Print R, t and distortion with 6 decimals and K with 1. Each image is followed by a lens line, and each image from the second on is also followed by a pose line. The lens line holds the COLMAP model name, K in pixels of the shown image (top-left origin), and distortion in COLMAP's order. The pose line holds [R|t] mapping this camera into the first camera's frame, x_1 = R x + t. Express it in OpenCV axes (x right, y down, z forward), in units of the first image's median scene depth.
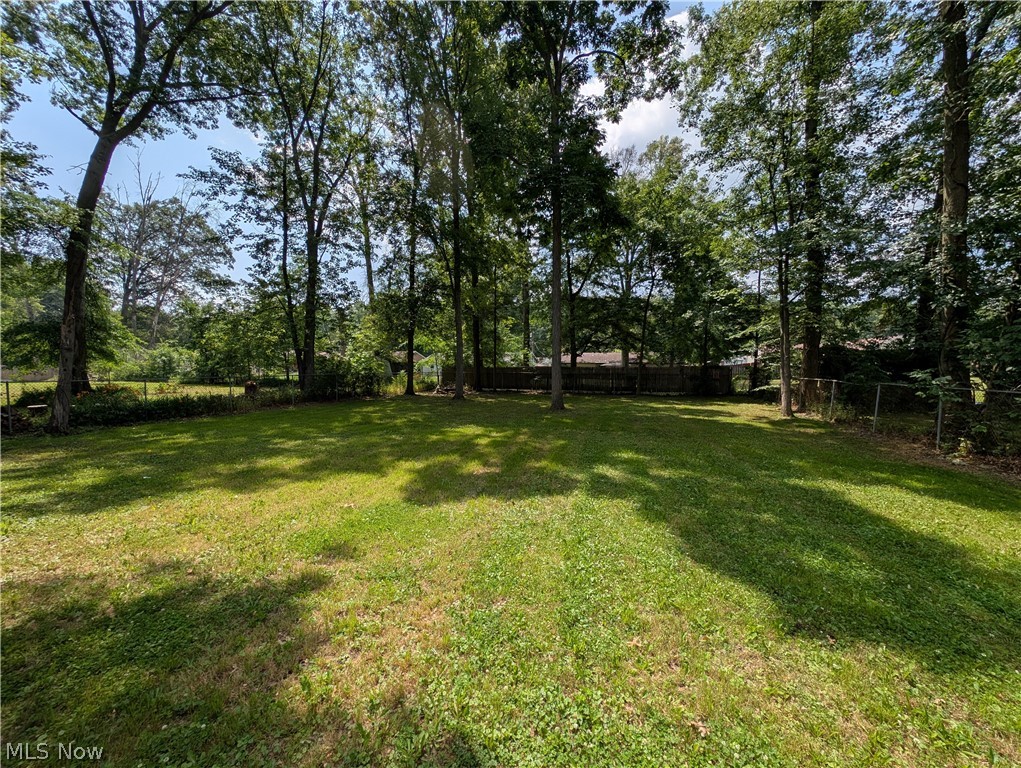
lens RADIAL K [[384.0, 0, 508.9], [0, 384.0, 381.7], [0, 0, 1]] dist [0.006059, -0.002753]
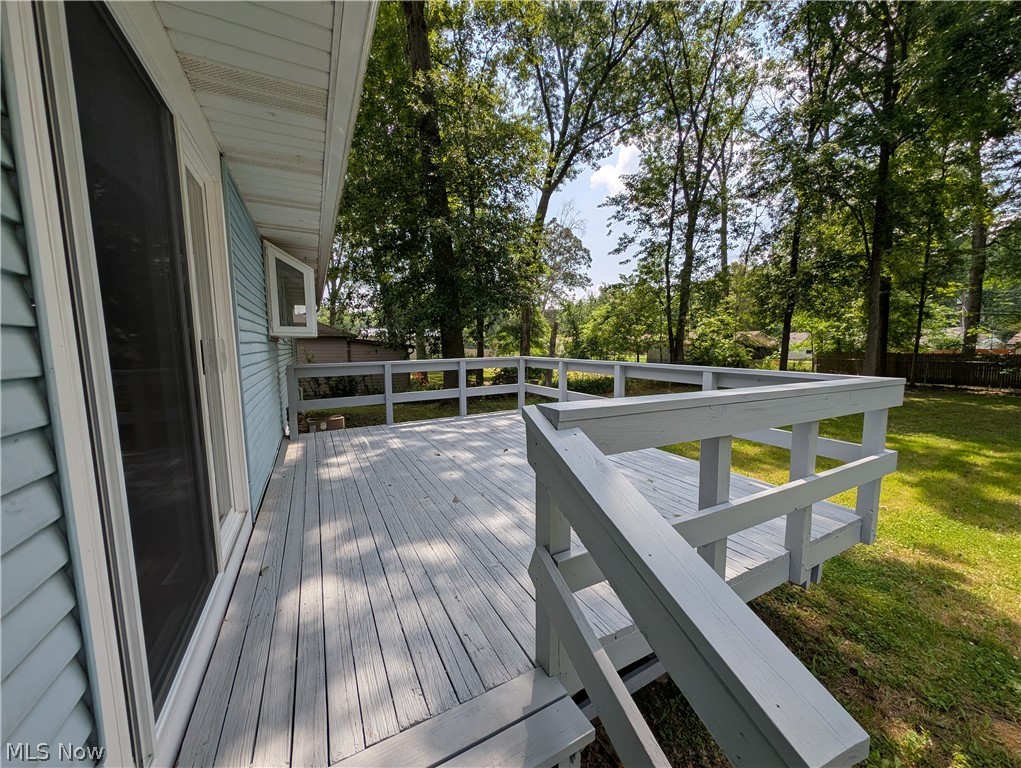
lens RADIAL K [[384.0, 0, 505.4], [0, 384.0, 386.5], [0, 0, 1]] dist [0.006059, -0.002753]
pose [[0.705785, 0.066620, -0.705286, -0.103531], [-0.022647, 0.997181, 0.071529, -0.015315], [0.708064, -0.034511, 0.705305, -0.117091]]
